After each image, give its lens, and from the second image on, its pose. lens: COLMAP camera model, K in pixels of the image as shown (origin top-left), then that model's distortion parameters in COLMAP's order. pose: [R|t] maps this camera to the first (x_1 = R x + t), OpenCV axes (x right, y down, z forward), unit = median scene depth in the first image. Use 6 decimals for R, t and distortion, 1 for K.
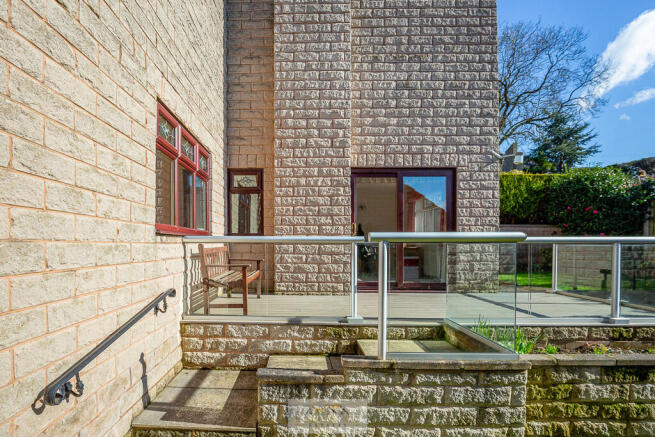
lens RADIAL K [[312.8, 0, 289.8], [0, 312.8, 244.7], [0, 0, 1]] dist [-0.022634, -0.000035]
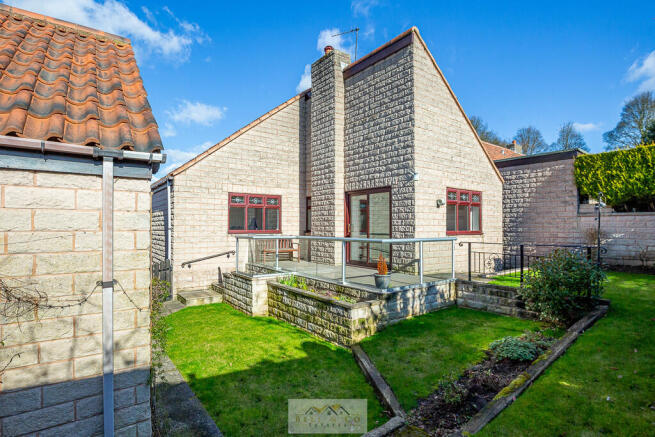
lens RADIAL K [[321.9, 0, 327.5], [0, 321.9, 218.5], [0, 0, 1]] dist [-0.043401, -0.000051]
pose [[0.636938, -0.021805, -0.770607, 1.515353], [0.000473, 0.999611, -0.027894, -0.052802], [0.770915, 0.017402, 0.636700, -0.196236]]
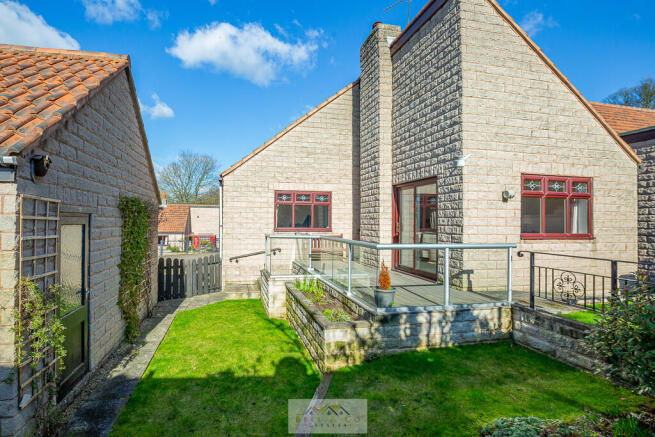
lens RADIAL K [[315.6, 0, 300.7], [0, 315.6, 215.2], [0, 0, 1]] dist [-0.036584, 0.000044]
pose [[0.257356, -0.020746, -0.966094, 1.547099], [-0.009155, 0.999672, -0.023906, -0.066845], [0.966273, 0.014997, 0.257082, 0.201606]]
